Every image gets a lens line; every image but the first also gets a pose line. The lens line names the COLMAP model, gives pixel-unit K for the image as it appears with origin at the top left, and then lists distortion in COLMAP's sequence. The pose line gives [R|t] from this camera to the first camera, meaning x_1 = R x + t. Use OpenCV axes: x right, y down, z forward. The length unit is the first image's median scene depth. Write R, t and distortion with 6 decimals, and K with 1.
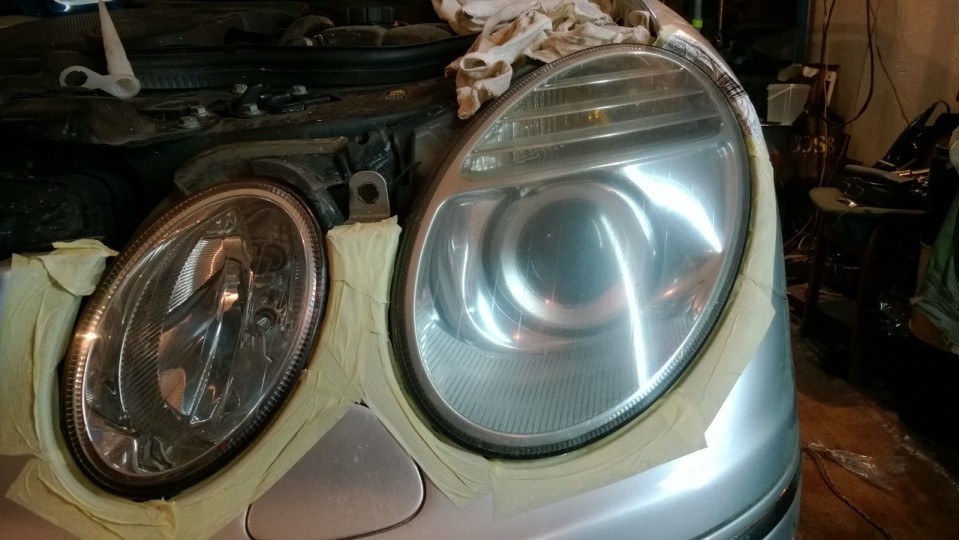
lens RADIAL K [[733.5, 0, 479.5], [0, 733.5, 270.0], [0, 0, 1]] dist [0.004146, -0.012112]
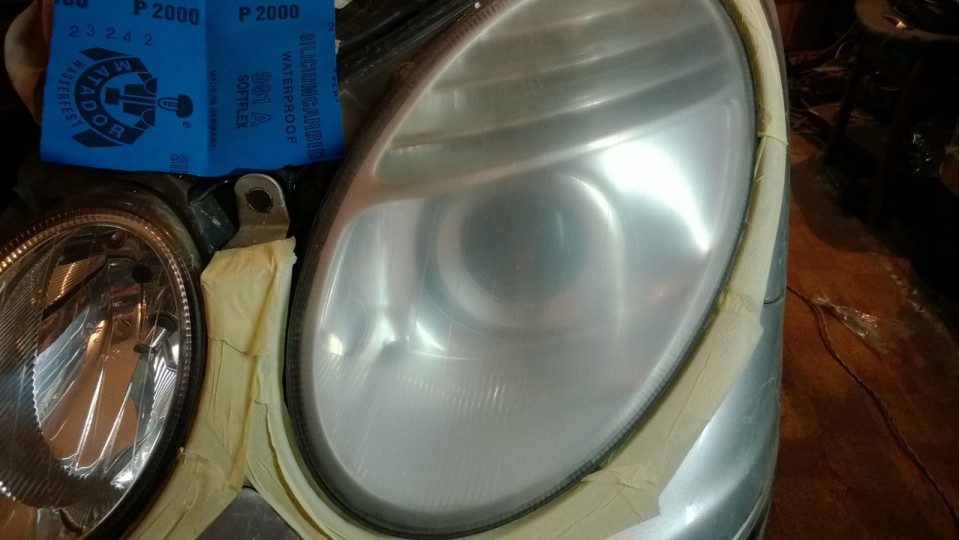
lens RADIAL K [[737.1, 0, 479.5], [0, 737.1, 270.0], [0, 0, 1]] dist [0.013162, -0.040974]
pose [[0.999657, 0.011660, -0.023468, 0.090481], [-0.004191, 0.955161, 0.296057, -0.231719], [0.025868, -0.295857, 0.954882, 0.191657]]
